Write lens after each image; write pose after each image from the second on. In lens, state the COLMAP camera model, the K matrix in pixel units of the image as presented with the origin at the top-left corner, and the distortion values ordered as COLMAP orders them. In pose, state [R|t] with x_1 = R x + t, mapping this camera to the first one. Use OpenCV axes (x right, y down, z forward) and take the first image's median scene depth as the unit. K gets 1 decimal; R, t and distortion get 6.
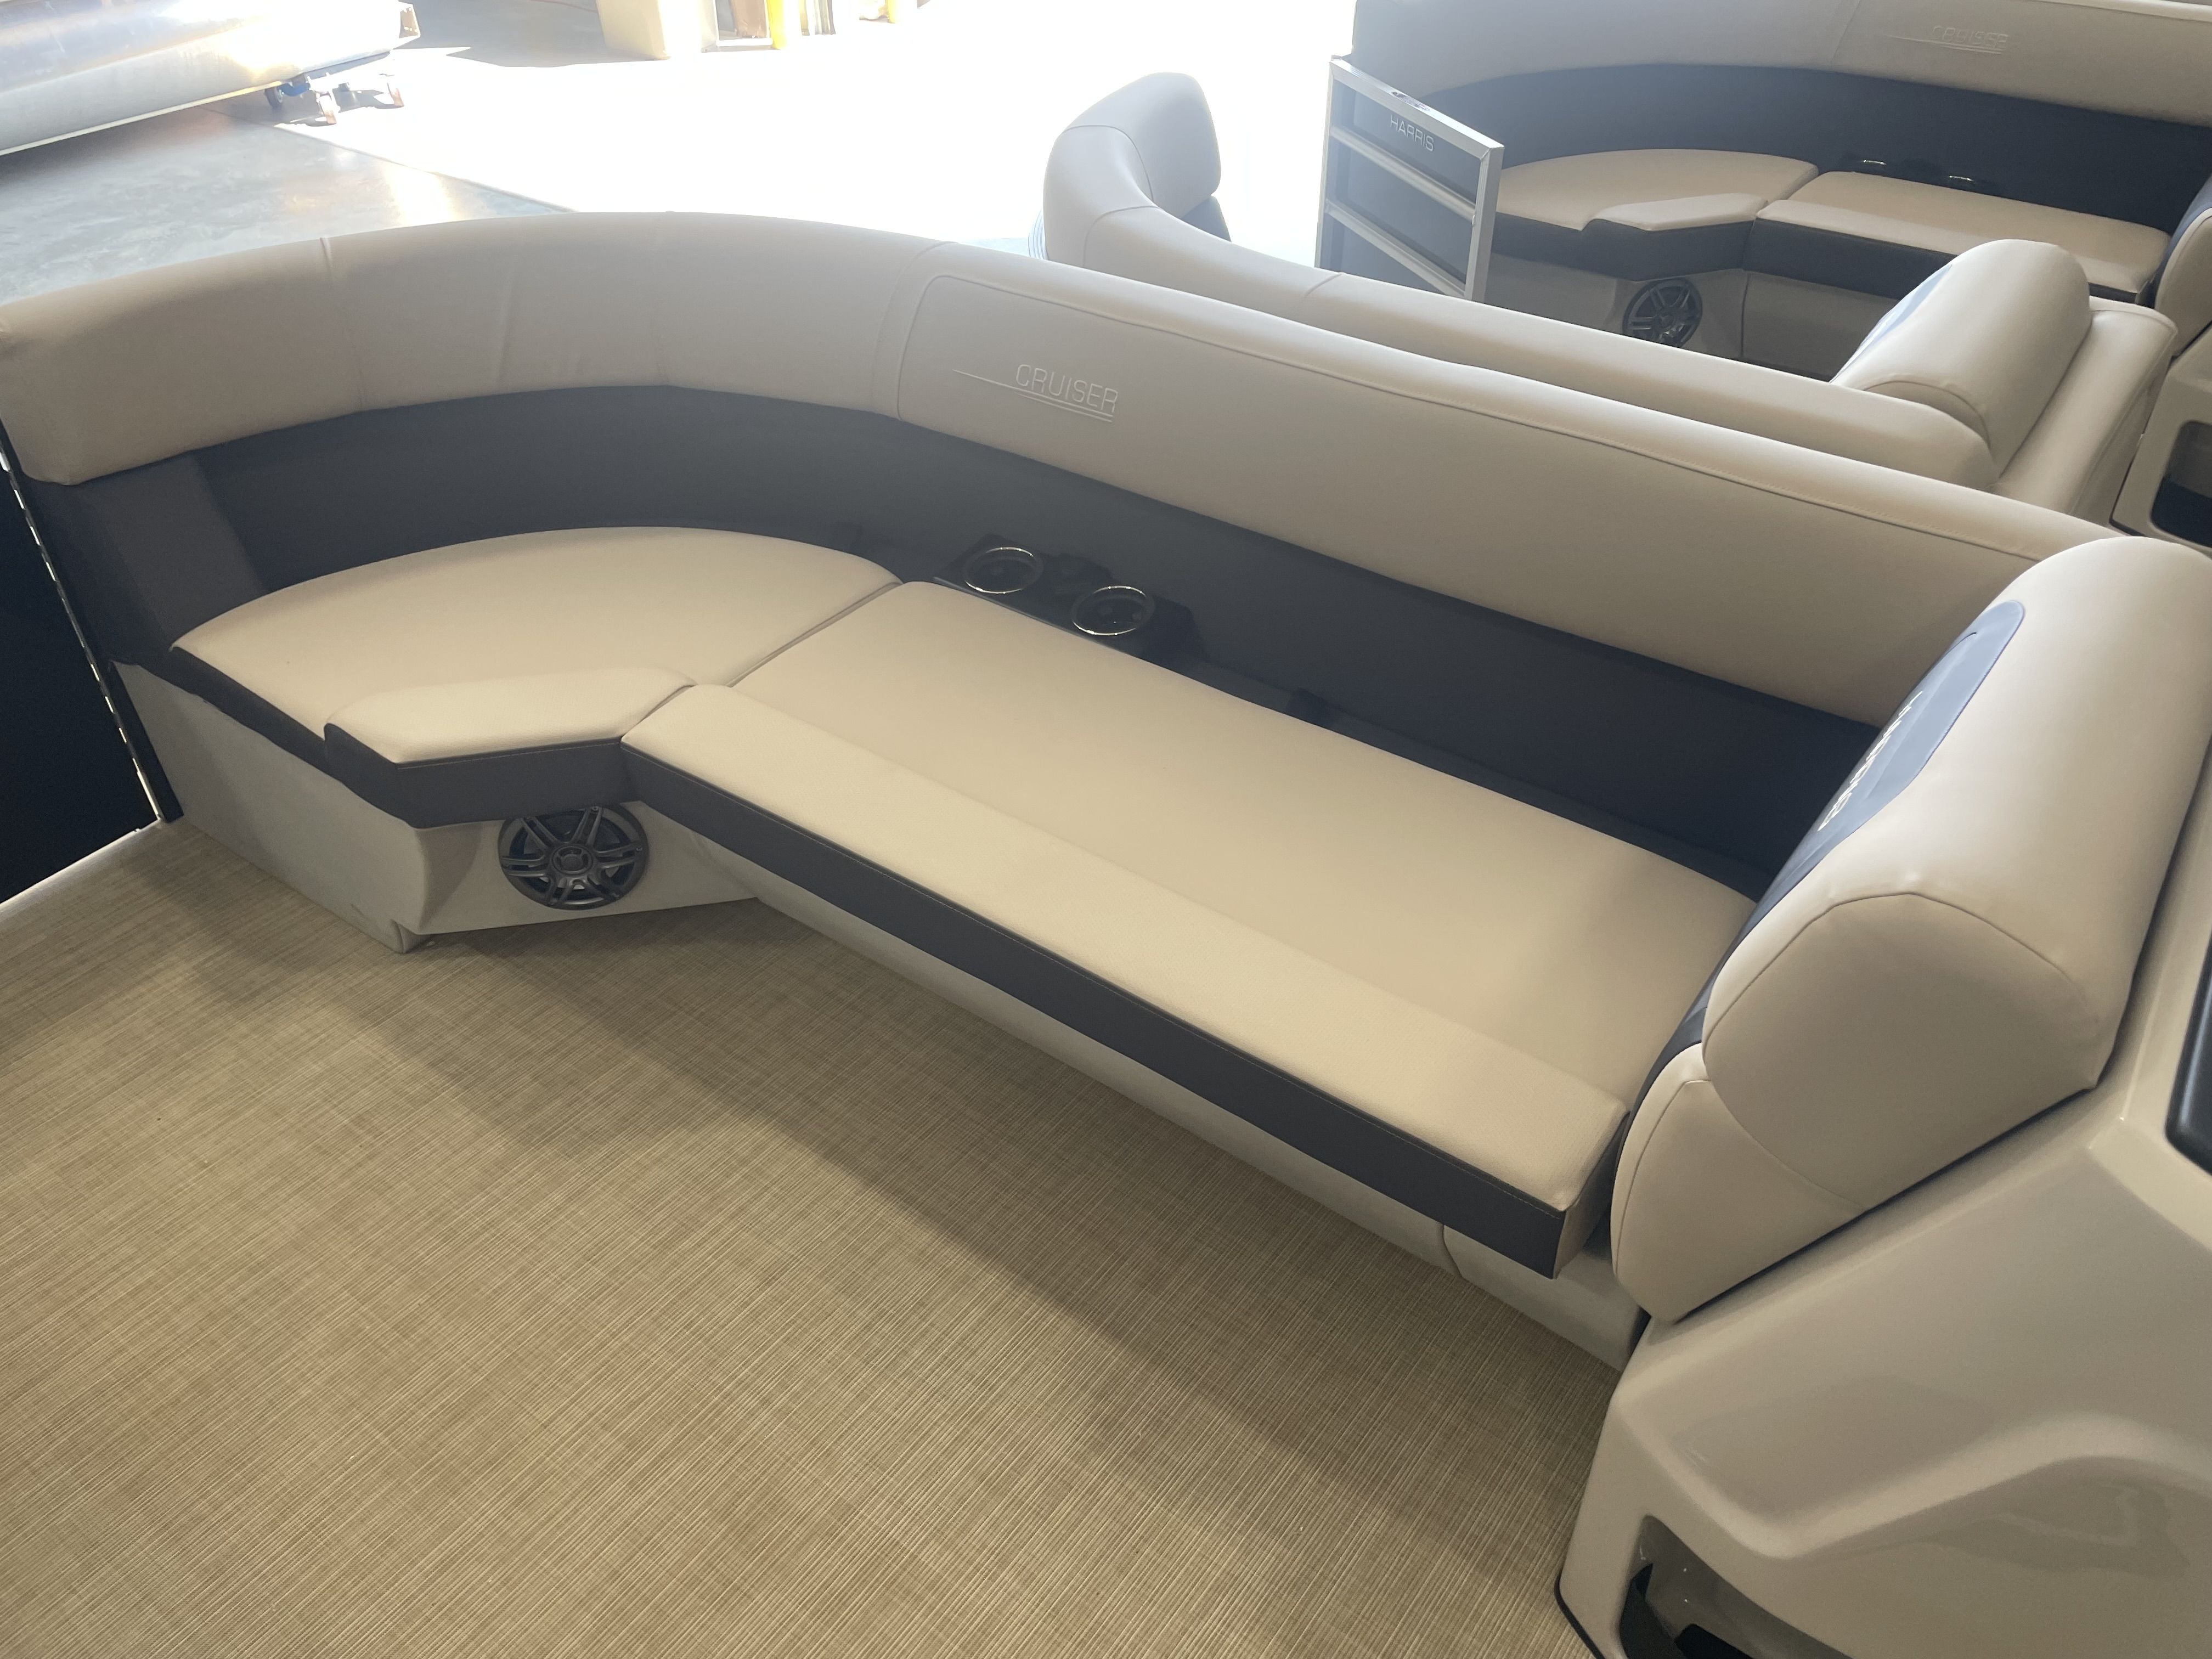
lens RADIAL K [[1676.9, 0, 1115.0], [0, 1676.9, 811.0], [0, 0, 1]] dist [0.083772, -0.112332]
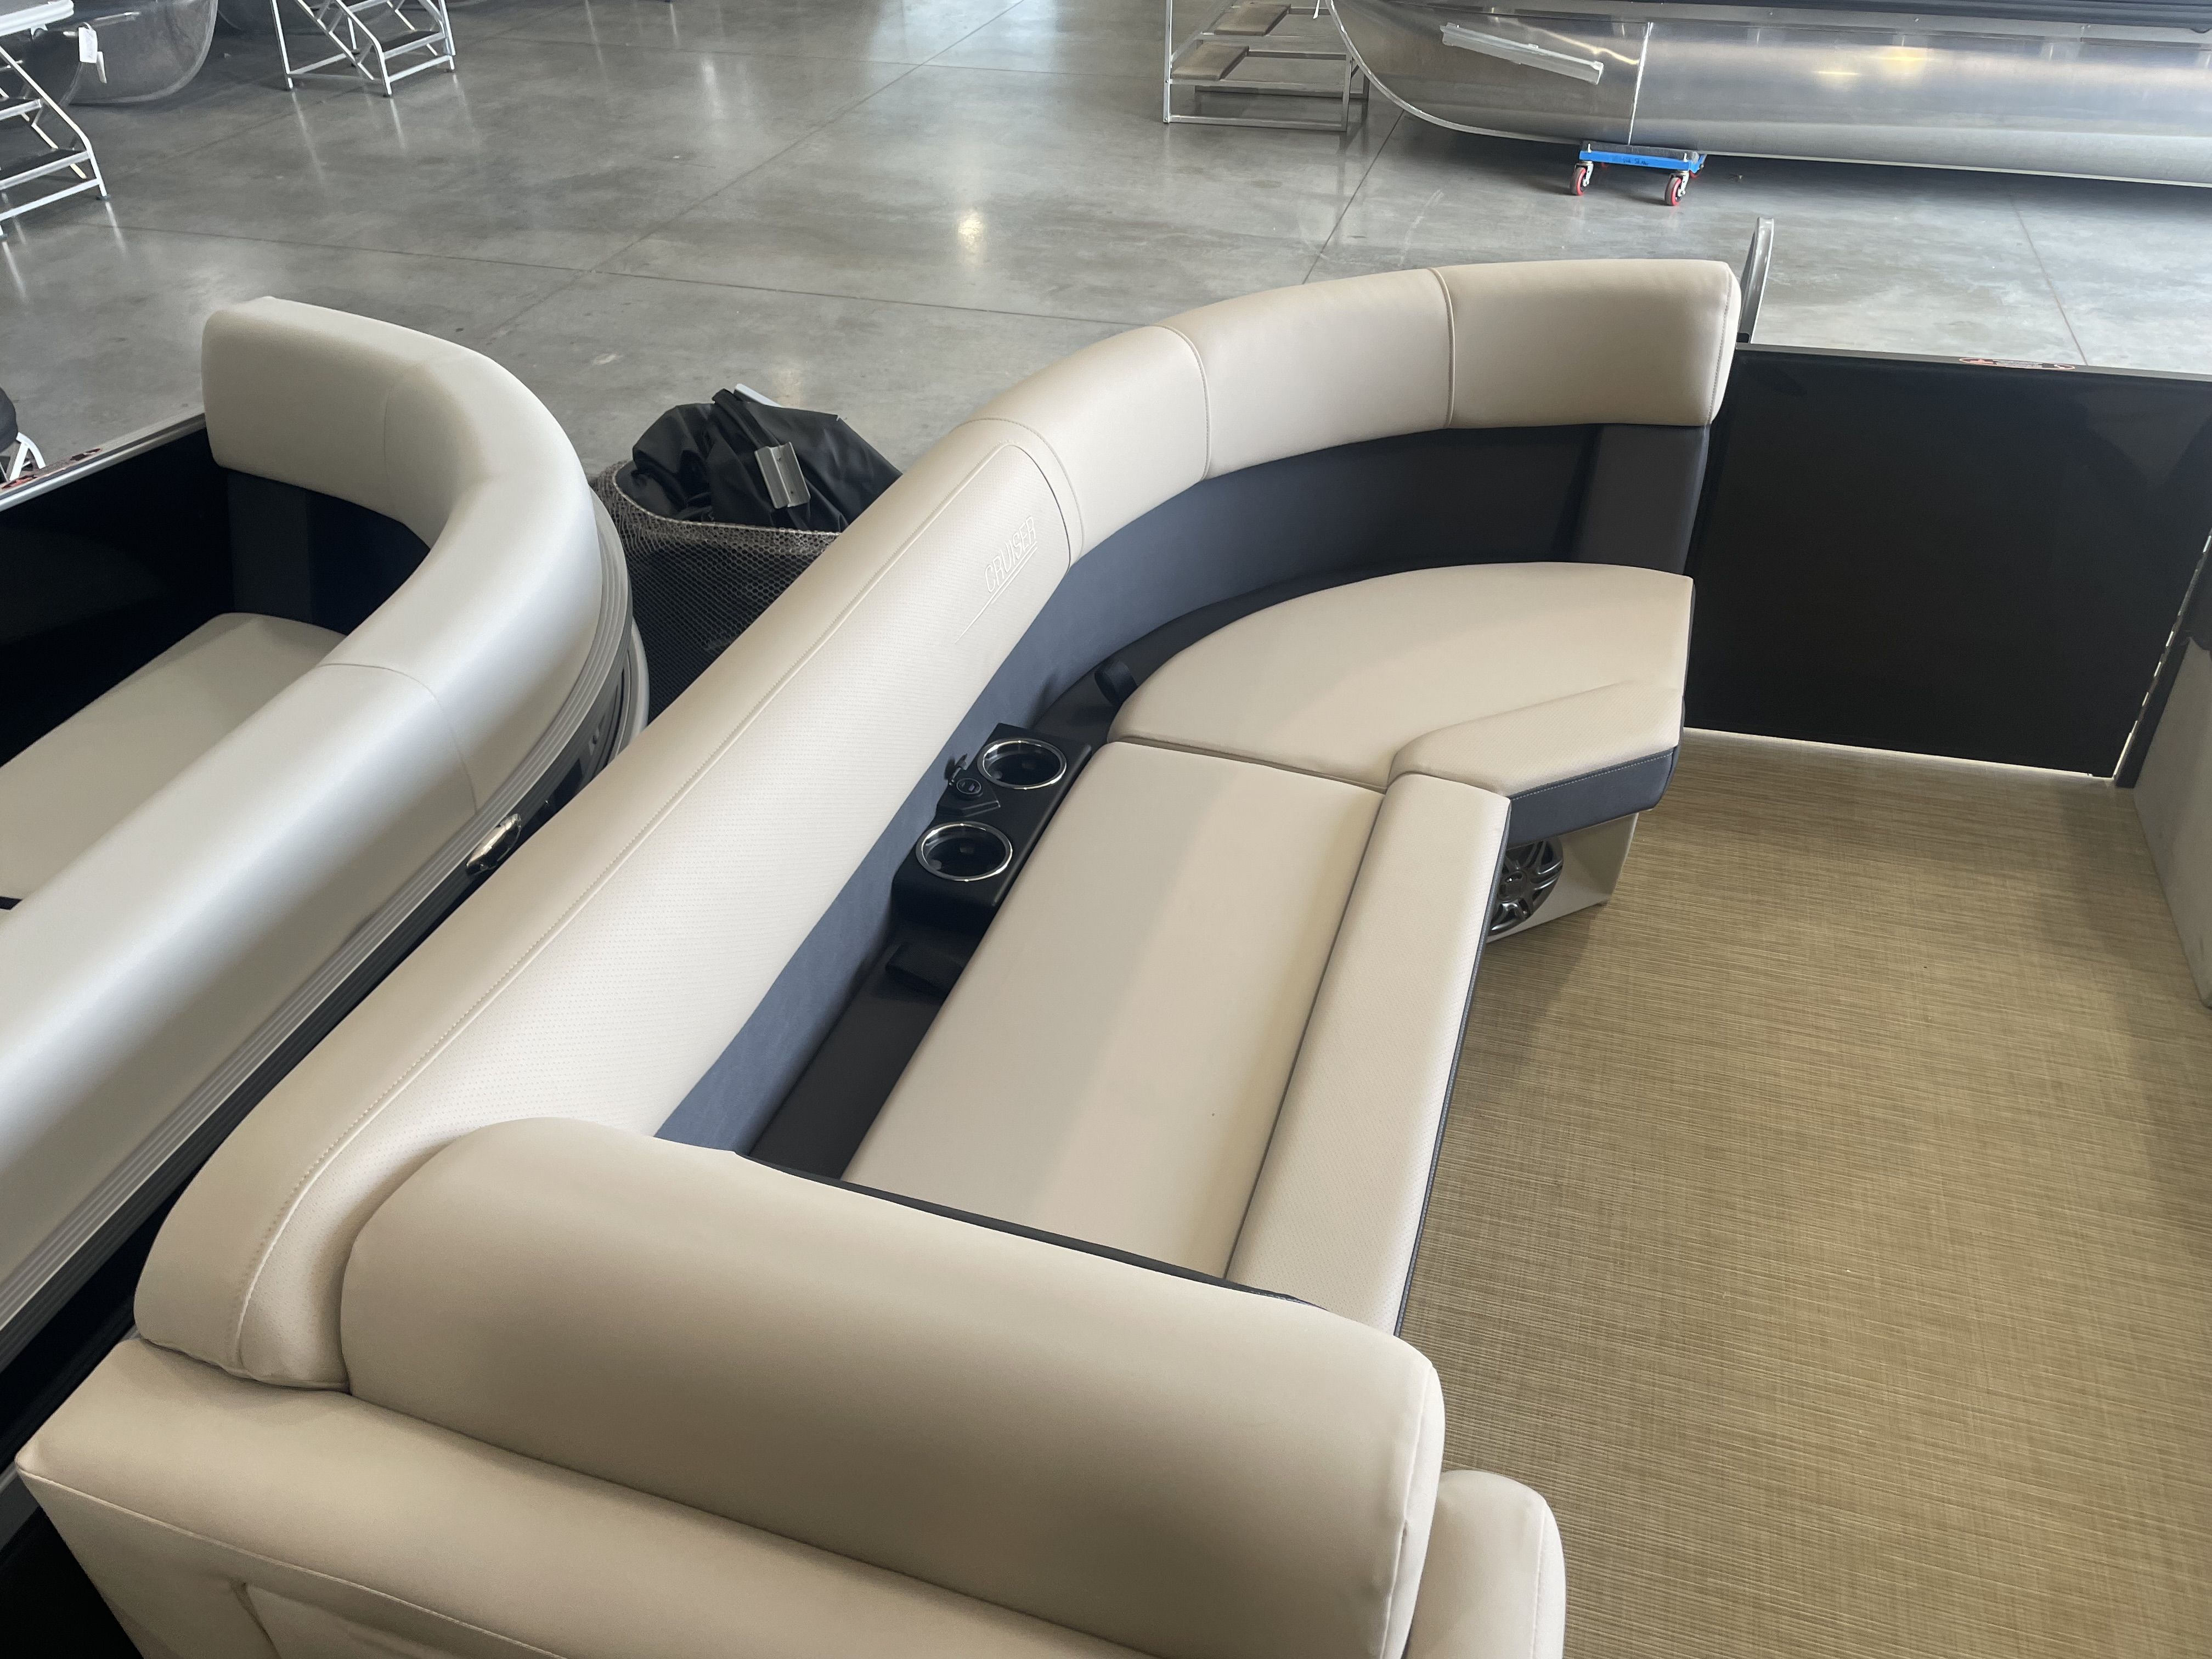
lens RADIAL K [[1676.9, 0, 1094.2], [0, 1676.9, 796.3], [0, 0, 1]] dist [0.083772, -0.112332]
pose [[0.330276, 0.548981, -0.767814, 0.082333], [-0.560020, 0.768785, 0.308782, 0.055183], [0.759799, 0.328008, 0.561352, -0.127205]]
